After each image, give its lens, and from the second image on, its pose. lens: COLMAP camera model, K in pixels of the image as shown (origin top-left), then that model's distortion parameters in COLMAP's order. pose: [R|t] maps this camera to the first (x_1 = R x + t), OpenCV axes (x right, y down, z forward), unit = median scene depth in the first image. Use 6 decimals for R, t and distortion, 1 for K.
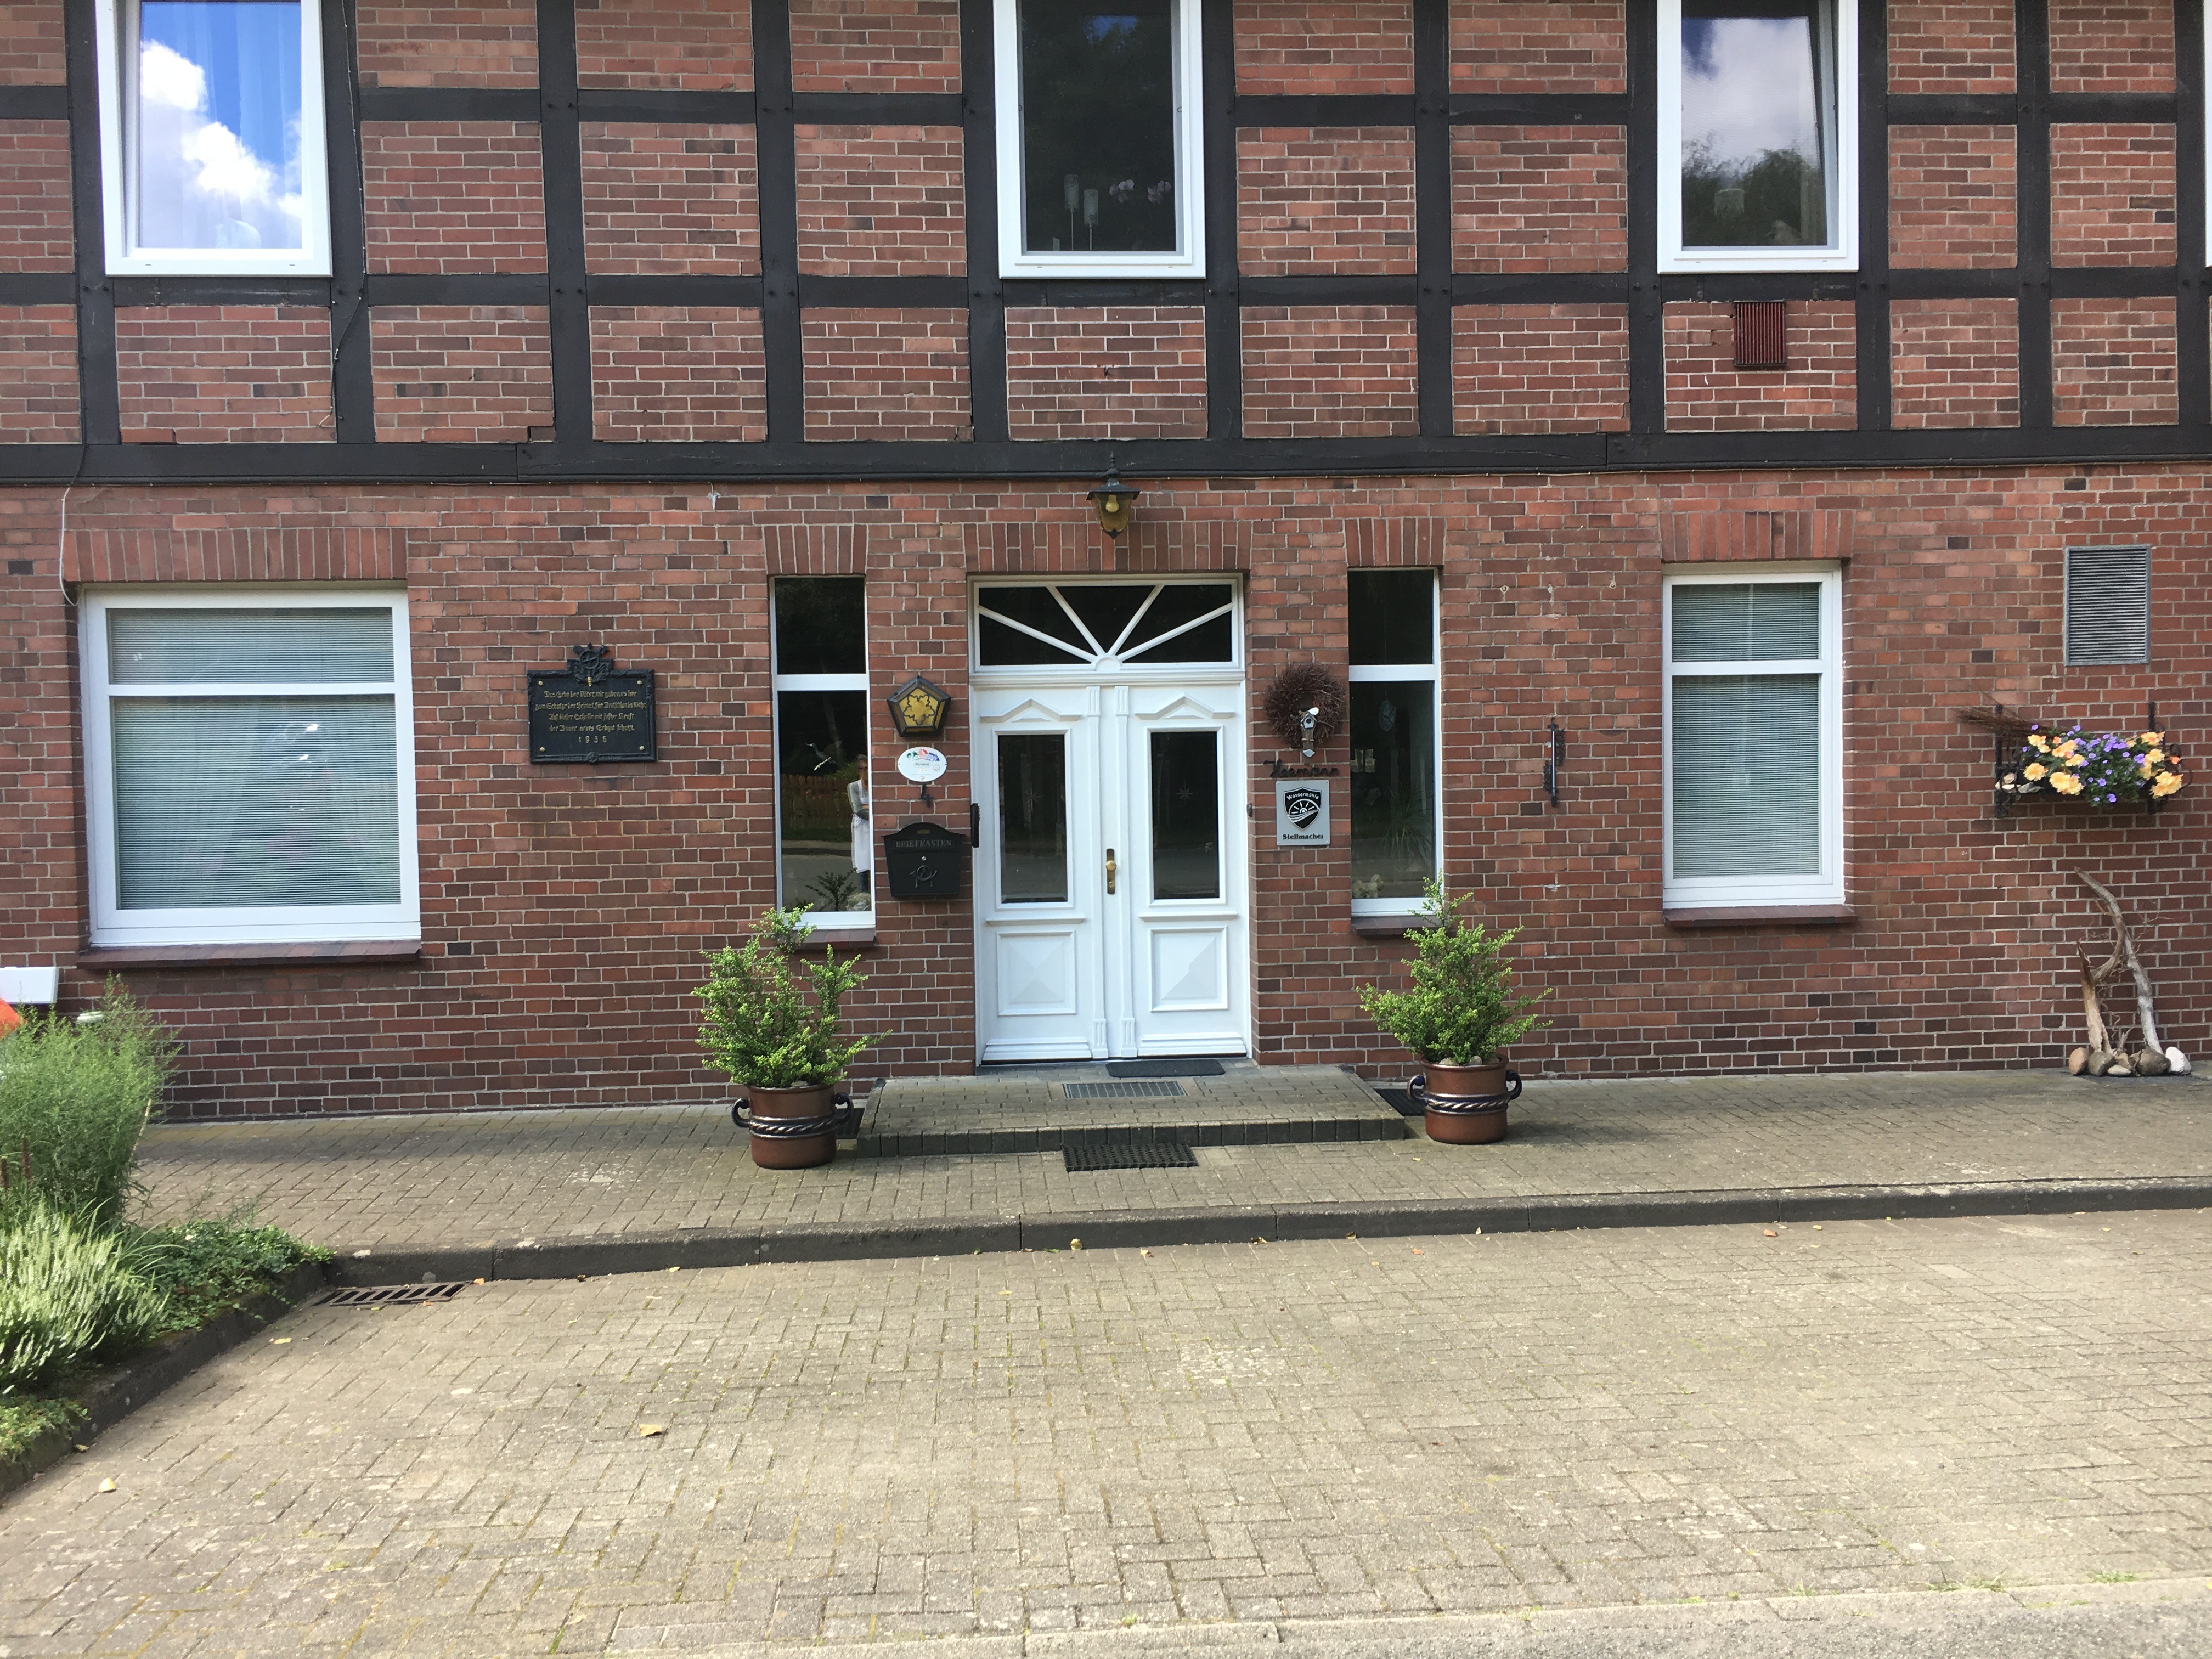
lens RADIAL K [[1929.6, 0, 1106.0], [0, 1929.6, 829.5], [0, 0, 1]] dist [0.043868, -0.010422]
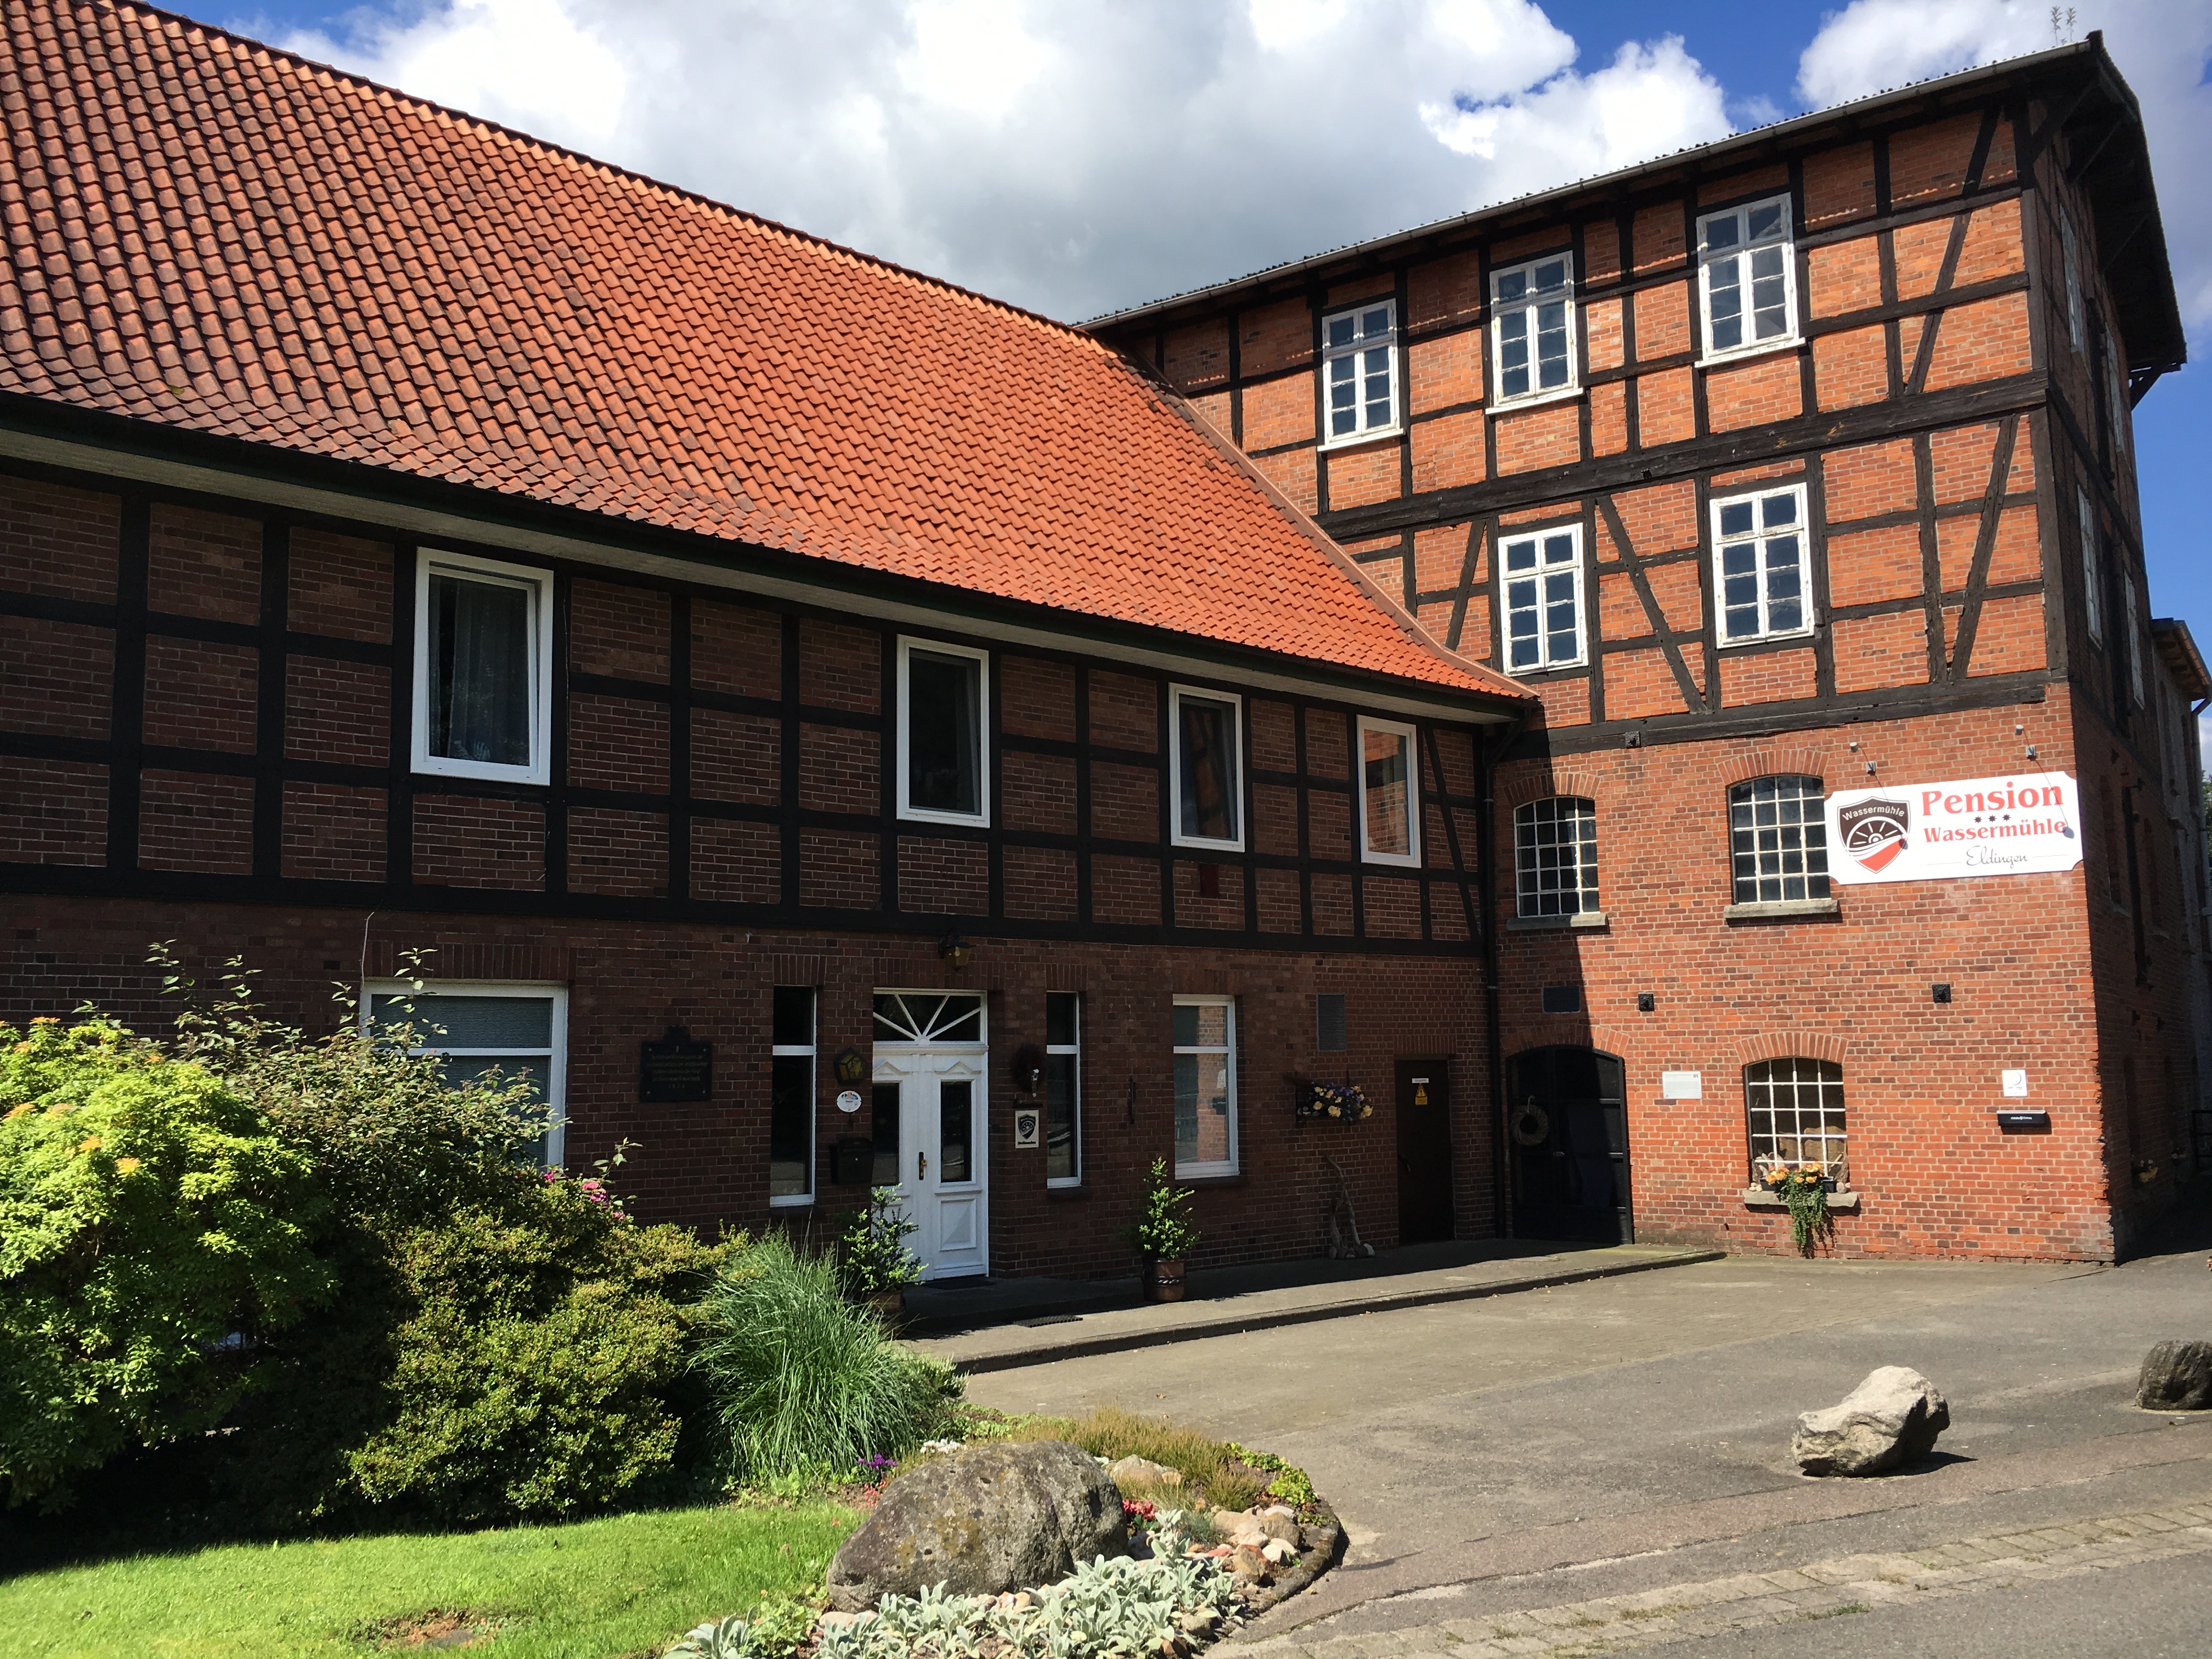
lens RADIAL K [[1929.6, 0, 1106.0], [0, 1929.6, 829.5], [0, 0, 1]] dist [0.043868, -0.010422]
pose [[0.782271, 0.086948, 0.616840, -0.978531], [0.019087, 0.986401, -0.163247, 0.011215], [-0.622646, 0.139477, 0.769973, -0.453086]]
